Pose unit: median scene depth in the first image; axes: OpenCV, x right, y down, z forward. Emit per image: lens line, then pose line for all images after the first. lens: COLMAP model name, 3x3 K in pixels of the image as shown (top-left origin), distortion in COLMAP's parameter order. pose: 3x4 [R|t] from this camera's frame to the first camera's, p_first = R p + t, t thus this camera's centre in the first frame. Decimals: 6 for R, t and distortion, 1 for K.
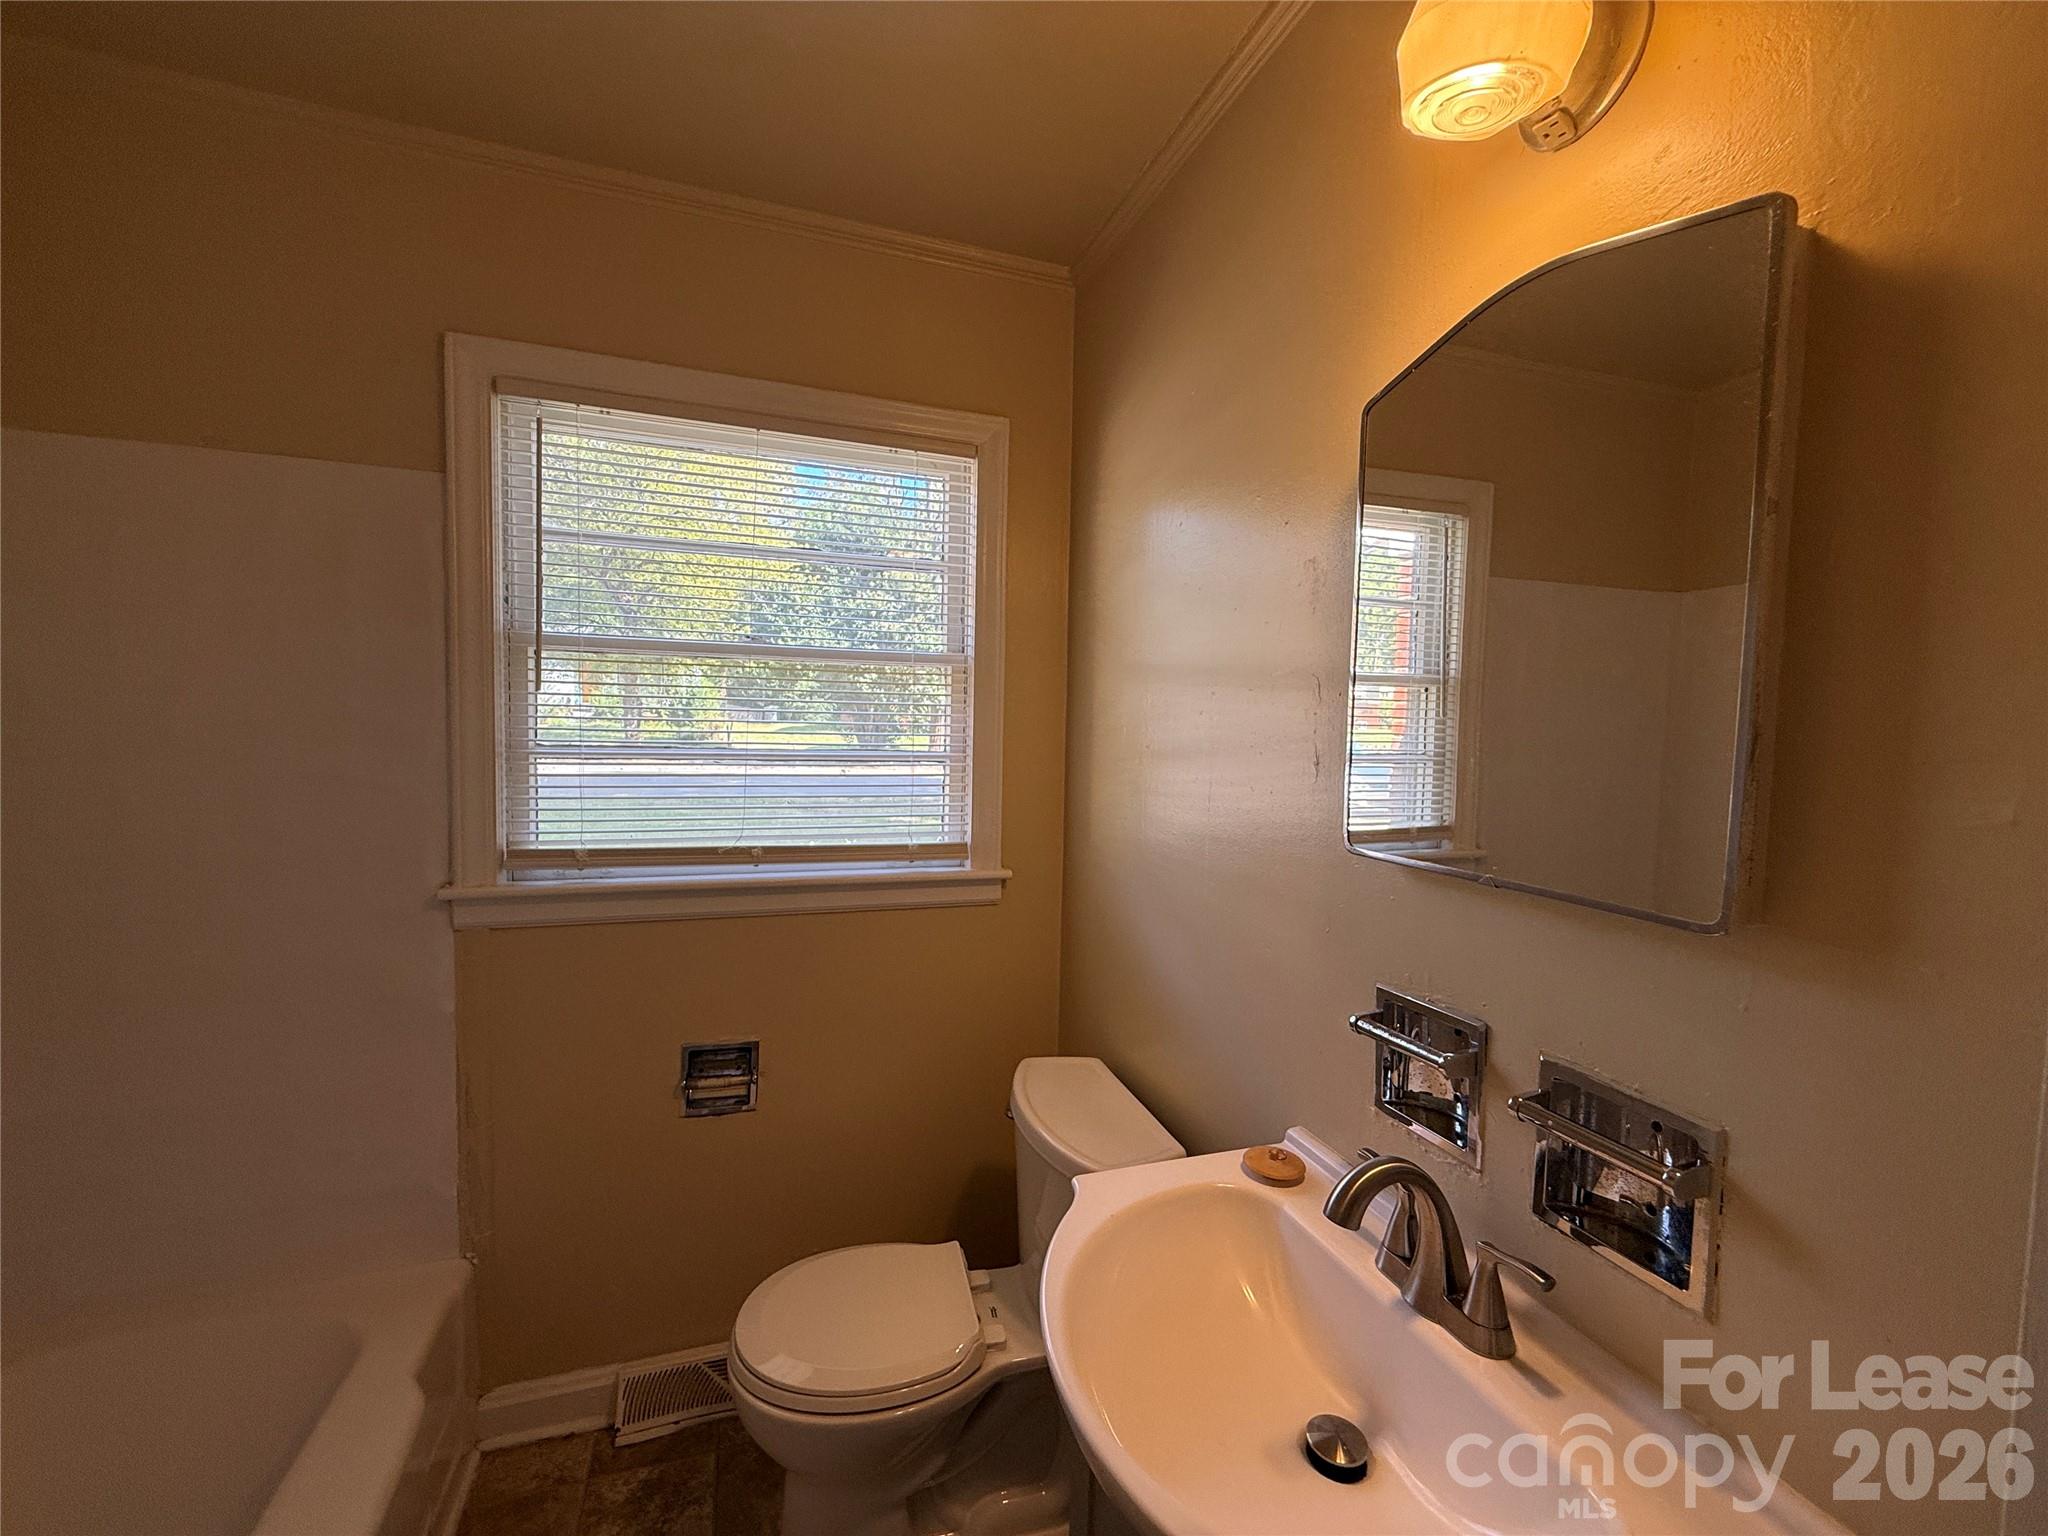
lens RADIAL K [[818.4, 0, 1018.6], [0, 818.4, 767.9], [0, 0, 1]] dist [-0.000946, 0.000553]
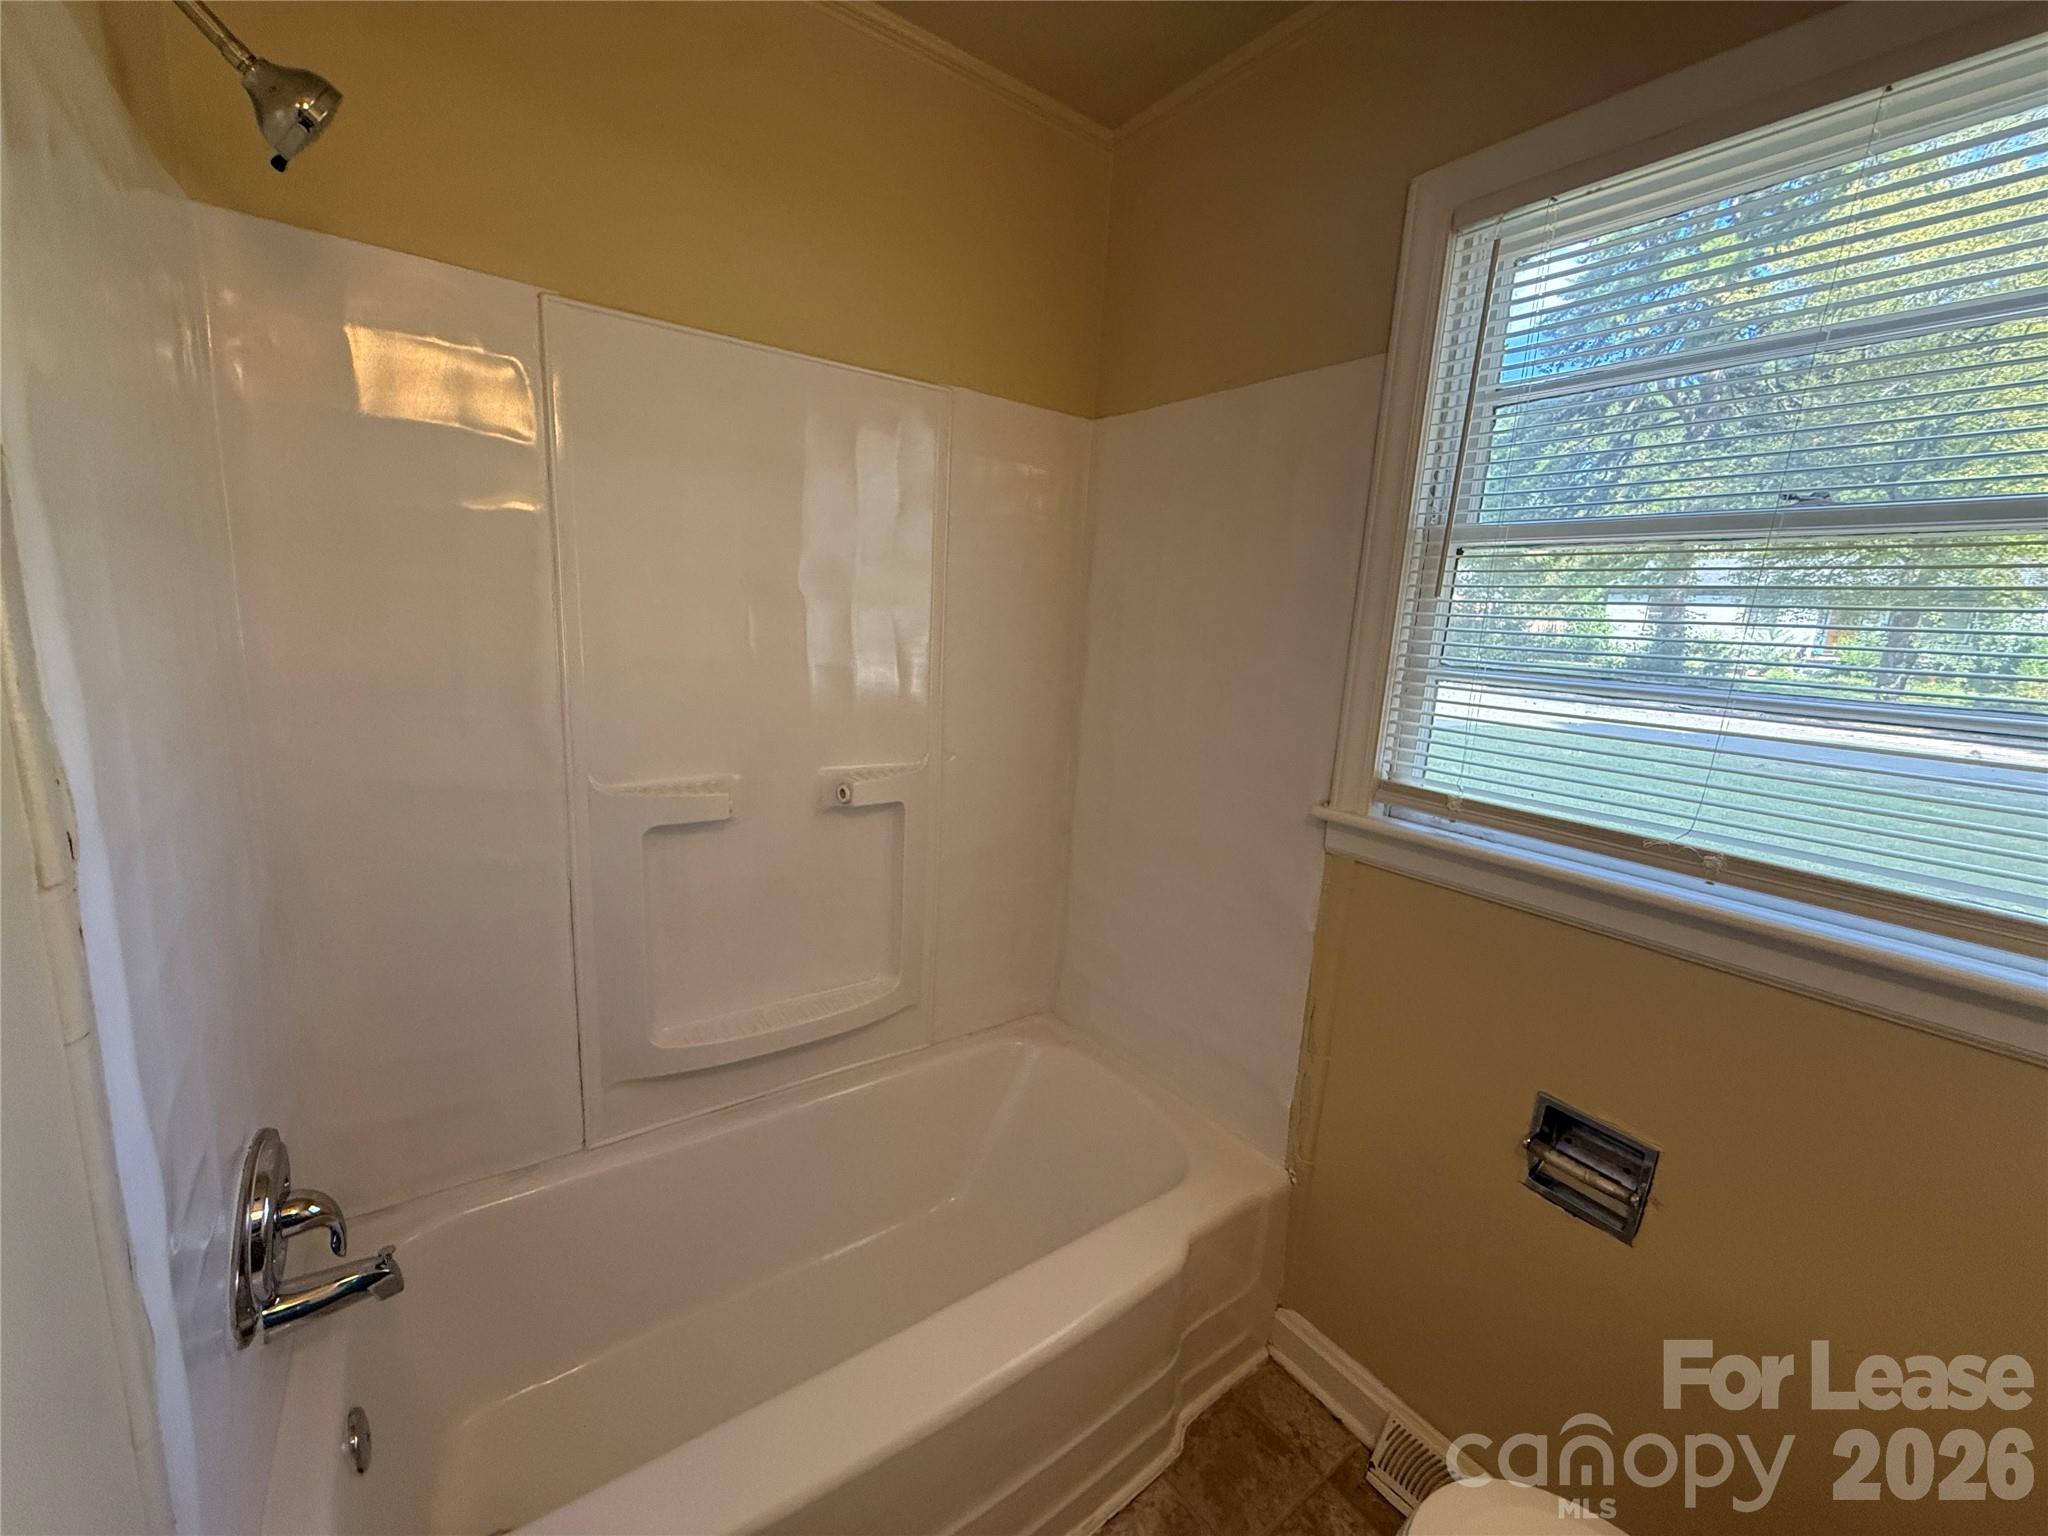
lens RADIAL K [[818.4, 0, 1024.4], [0, 818.4, 770.5], [0, 0, 1]] dist [-0.000946, 0.000553]
pose [[0.296856, 0.167765, -0.940070, 0.089536], [-0.102399, 0.984363, 0.143334, 0.002799], [0.949416, 0.053713, 0.309393, 0.348605]]
